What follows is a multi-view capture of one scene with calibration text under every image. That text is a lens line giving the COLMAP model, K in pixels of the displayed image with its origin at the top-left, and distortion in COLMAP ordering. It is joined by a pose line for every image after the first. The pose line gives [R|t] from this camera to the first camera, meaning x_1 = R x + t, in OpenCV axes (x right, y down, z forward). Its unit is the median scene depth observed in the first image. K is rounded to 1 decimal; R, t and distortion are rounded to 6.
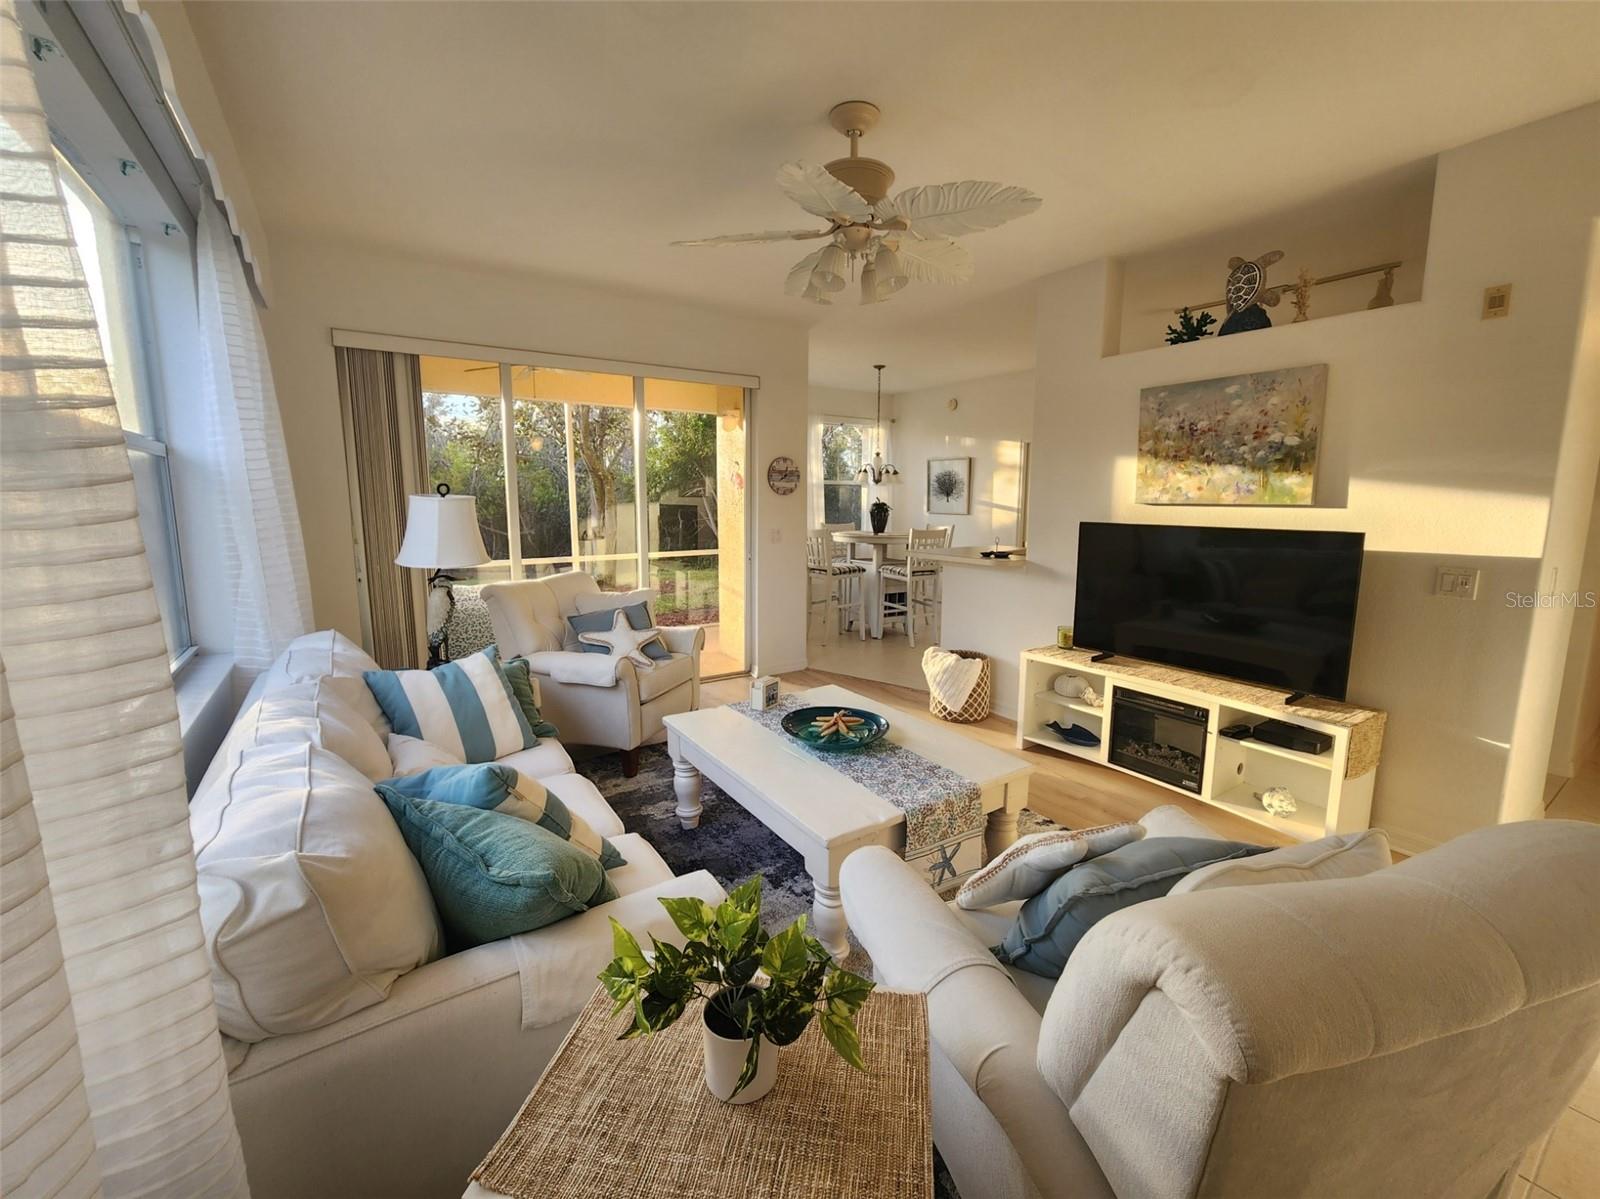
lens RADIAL K [[650.7, 0, 796.1], [0, 650.7, 591.0], [0, 0, 1]] dist [-0.000351, 0.000020]
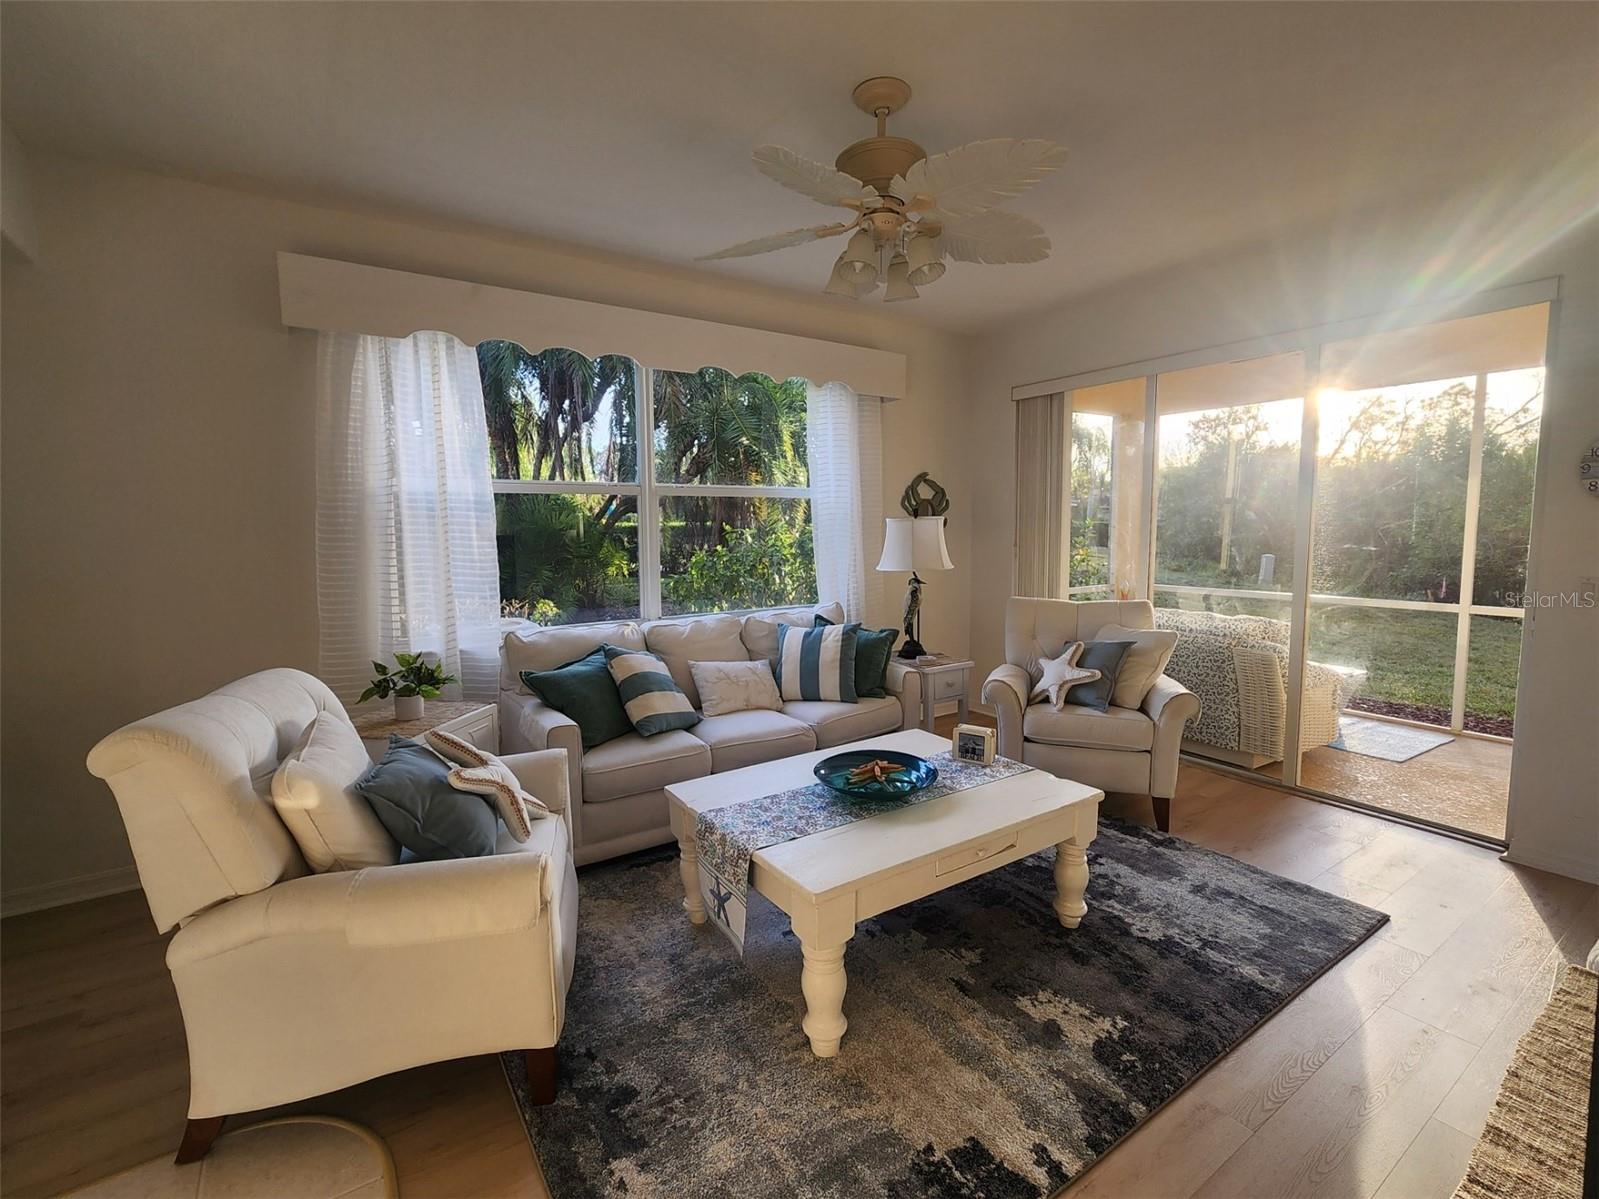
lens RADIAL K [[720.3, 0, 800.5], [0, 720.3, 589.6], [0, 0, 1]] dist [-0.002255, -0.000393]
pose [[0.005900, 0.087276, -0.996167, 0.769428], [-0.133927, 0.987278, 0.085704, -0.082152], [0.990974, 0.132908, 0.017514, 0.647946]]
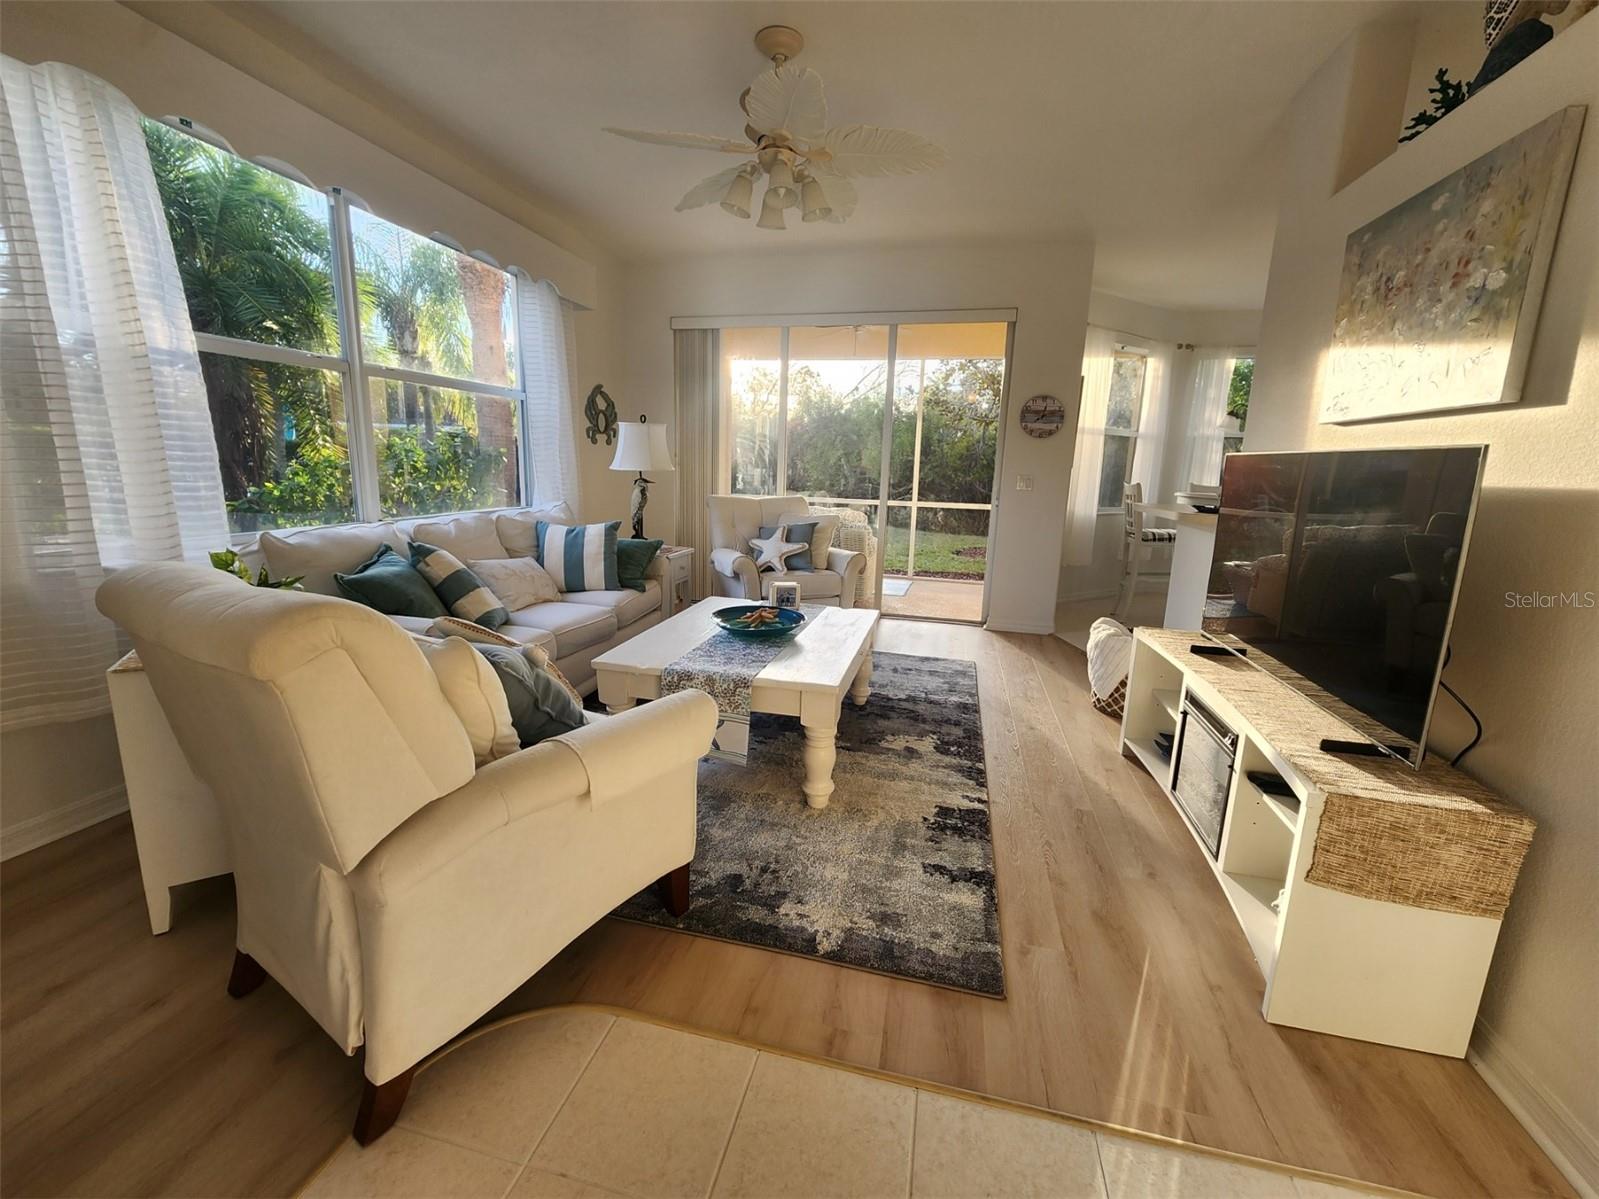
lens RADIAL K [[650.3, 0, 797.0], [0, 650.3, 588.5], [0, 0, 1]] dist [0.000292, -0.000057]
pose [[0.680151, 0.157803, -0.715886, 0.682383], [-0.132406, 0.986940, 0.091755, 0.033956], [0.721015, 0.032380, 0.692162, 0.209483]]
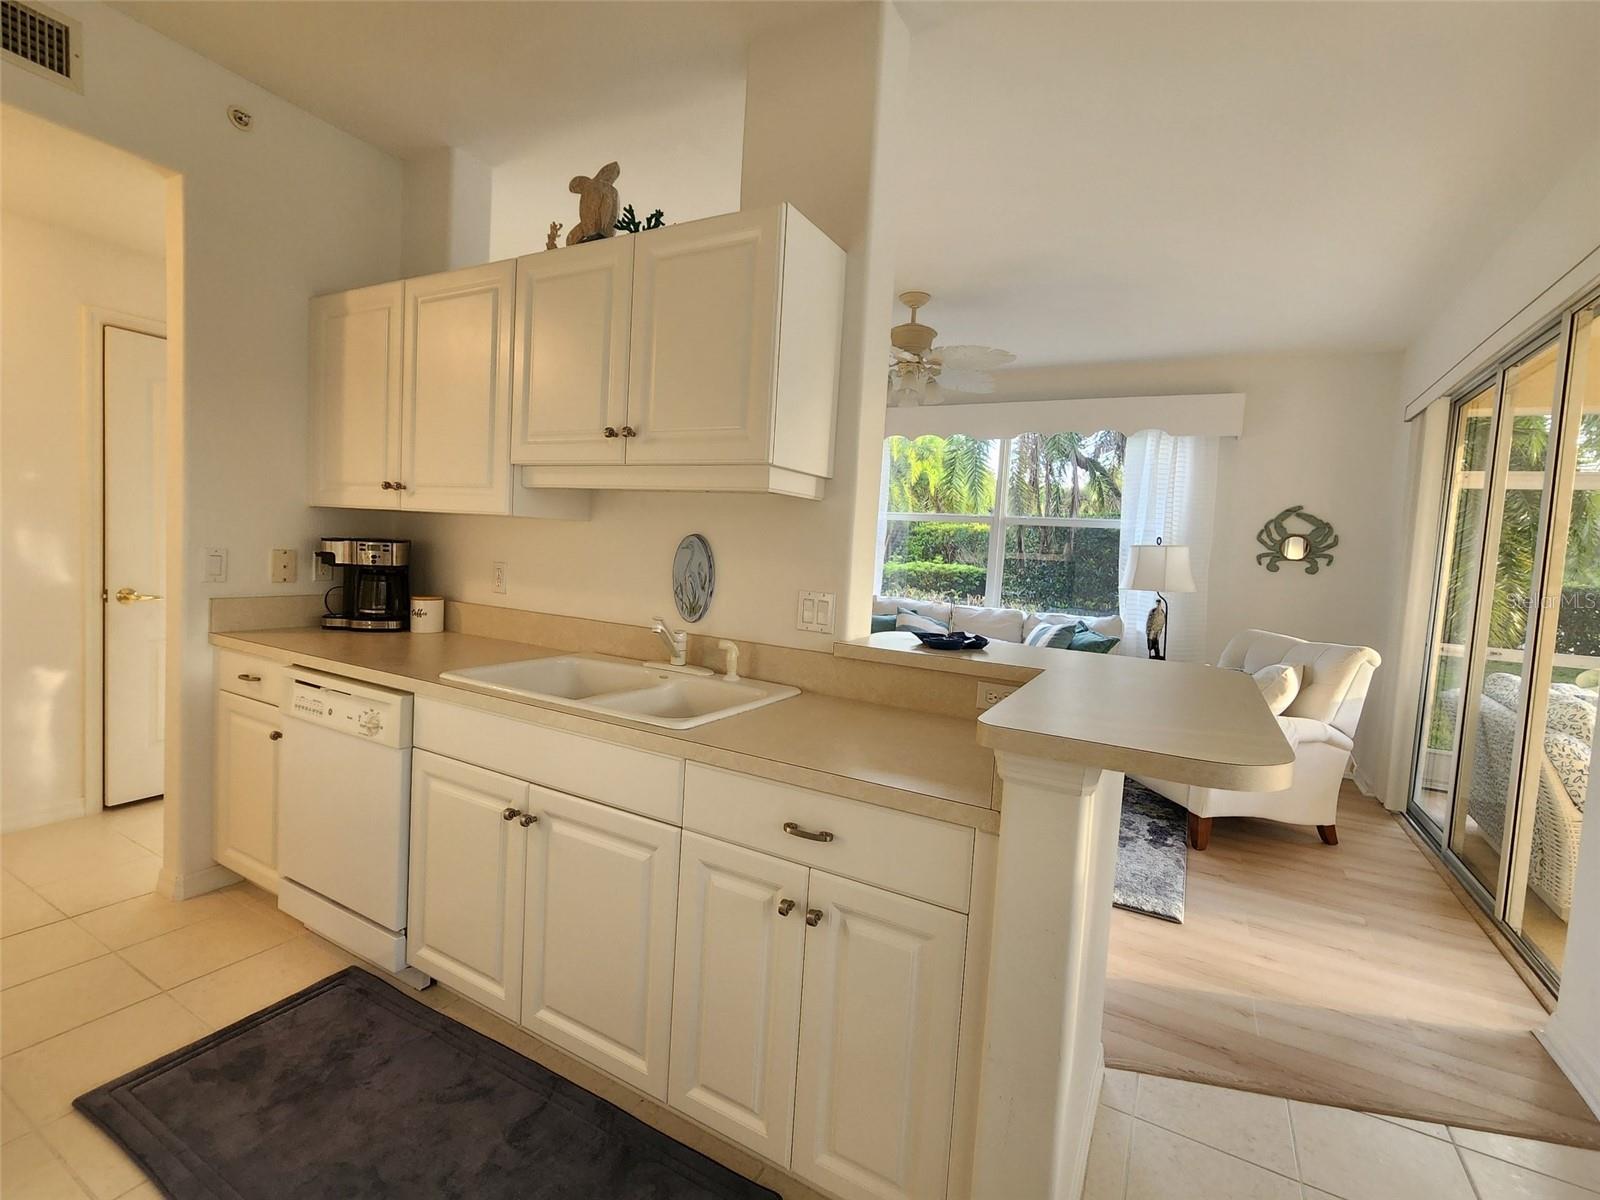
lens RADIAL K [[725.4, 0, 803.1], [0, 725.4, 588.3], [0, 0, 1]] dist [0.000710, 0.000977]
pose [[-0.886382, -0.028416, -0.462082, 0.788946], [-0.126904, 0.974797, 0.183486, -0.211361], [0.445222, 0.221279, -0.867648, 1.763911]]
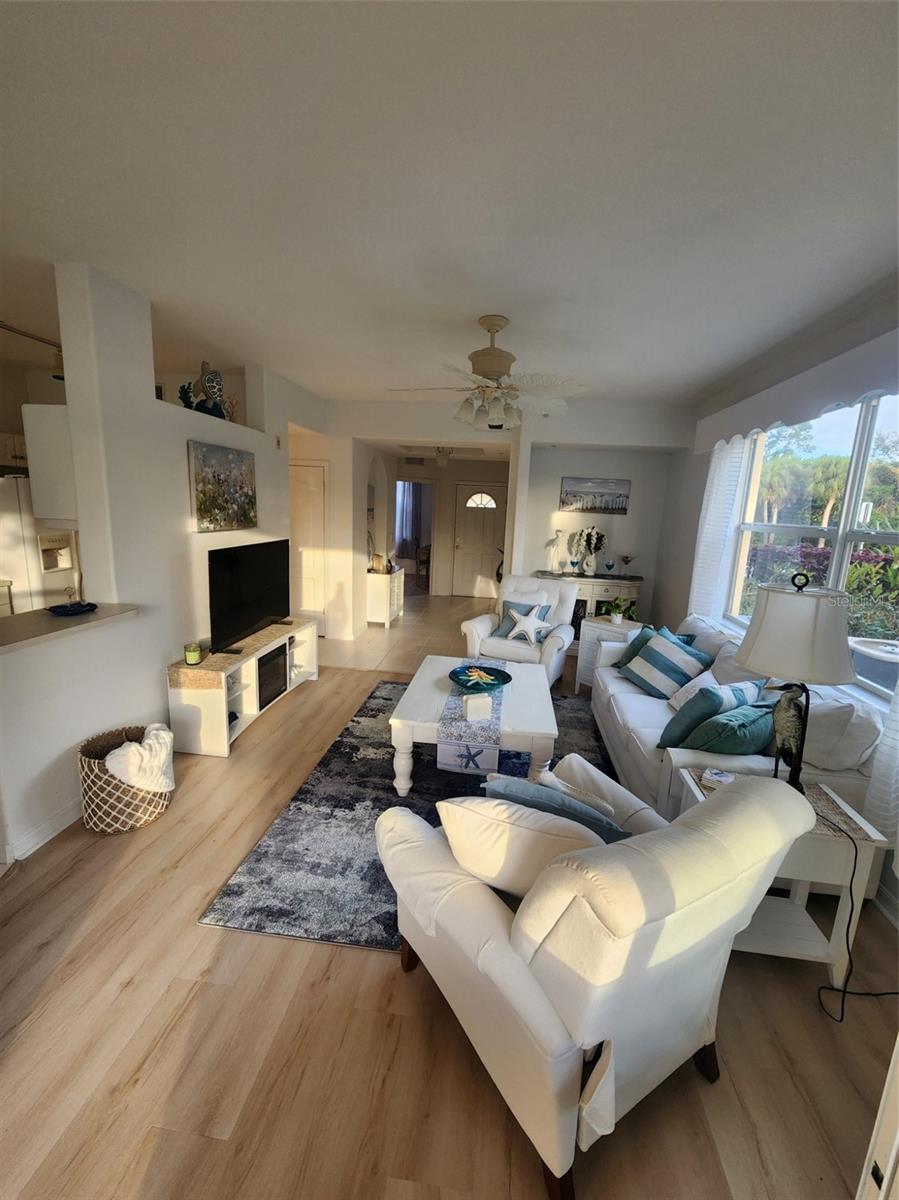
lens RADIAL K [[491.7, 0, 455.2], [0, 491.7, 598.7], [0, 0, 1]] dist [0.001191, -0.000371]
pose [[-0.766260, -0.158002, 0.622801, -0.501675], [0.044131, 0.954063, 0.296339, -0.284042], [-0.641013, 0.254558, -0.724088, 1.466571]]
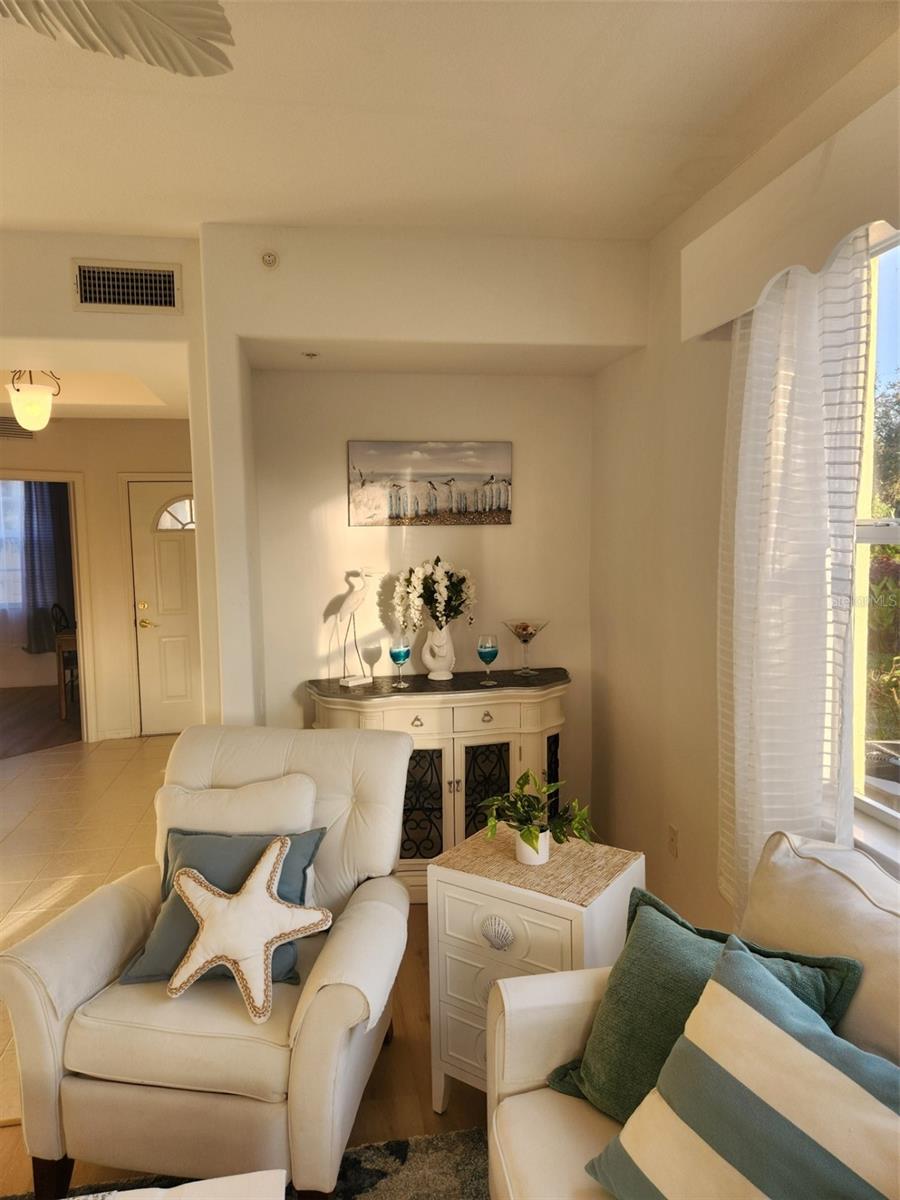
lens RADIAL K [[800.1, 0, 451.1], [0, 800.1, 598.6], [0, 0, 1]] dist [0.000317, -0.000457]
pose [[-0.913555, -0.024664, 0.405966, -0.230002], [0.070741, 0.973309, 0.218324, -0.179428], [-0.400515, 0.228169, -0.887427, 0.834438]]
